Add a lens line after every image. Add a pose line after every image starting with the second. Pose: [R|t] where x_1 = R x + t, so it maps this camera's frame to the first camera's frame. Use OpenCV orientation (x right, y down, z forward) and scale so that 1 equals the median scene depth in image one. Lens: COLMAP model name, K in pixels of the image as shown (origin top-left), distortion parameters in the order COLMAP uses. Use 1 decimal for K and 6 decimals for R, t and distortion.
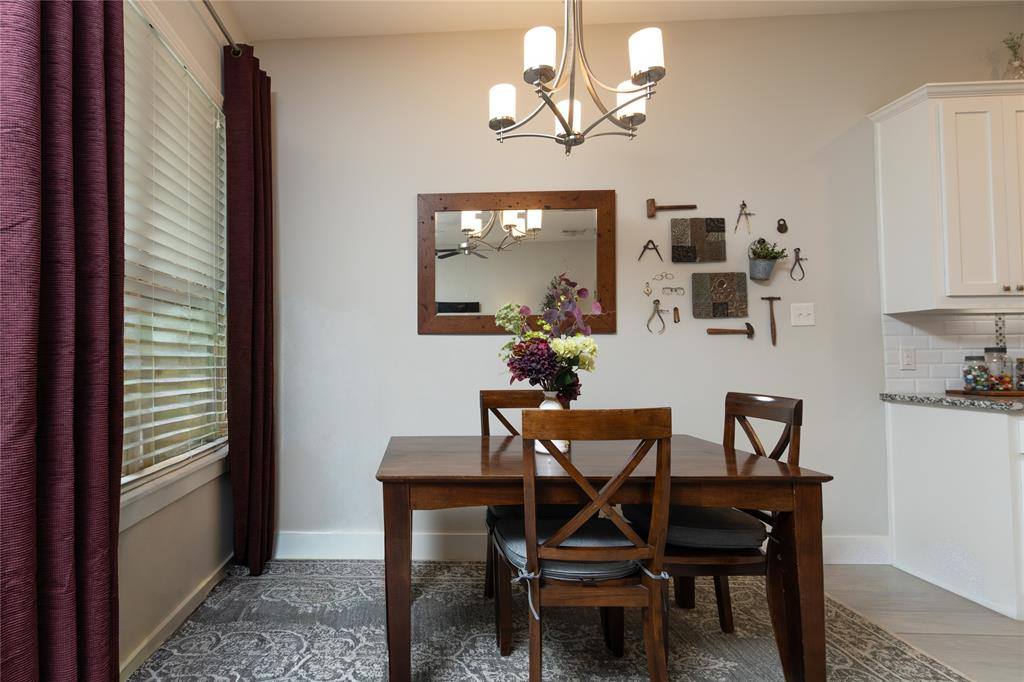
lens RADIAL K [[449.1, 0, 512.0], [0, 449.1, 341.0], [0, 0, 1]] dist [0.001409, 0.000218]
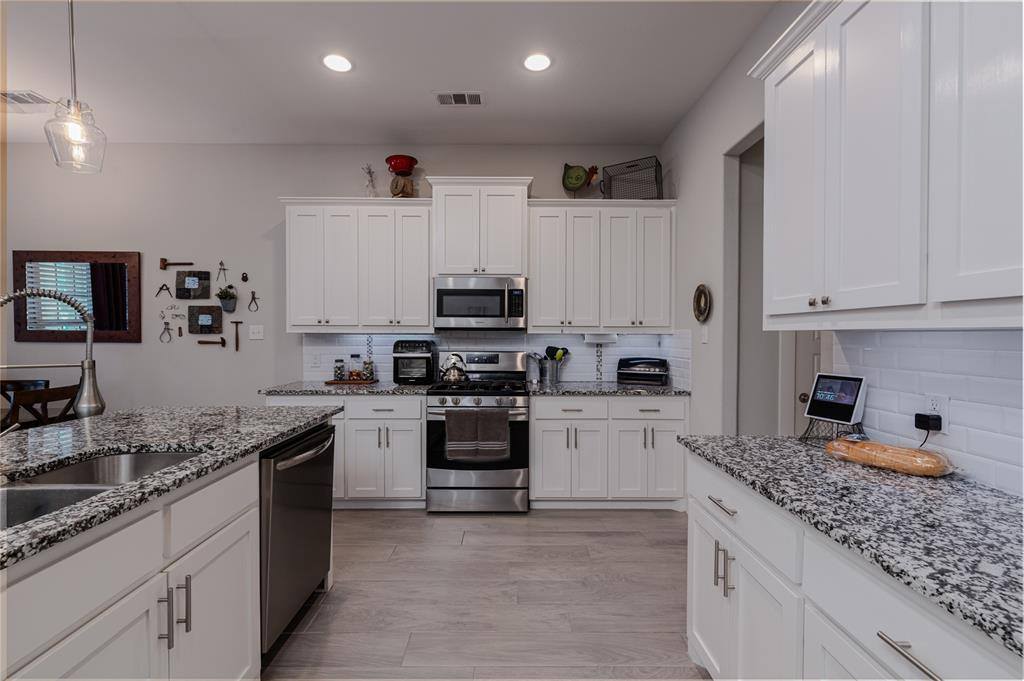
lens RADIAL K [[449.1, 0, 512.0], [0, 449.1, 340.5], [0, 0, 1]] dist [0.001409, 0.000218]
pose [[0.998303, 0.011538, 0.057080, 1.457533], [-0.012253, 0.999851, 0.012189, -0.060744], [-0.056931, -0.012867, 0.998295, -0.659251]]
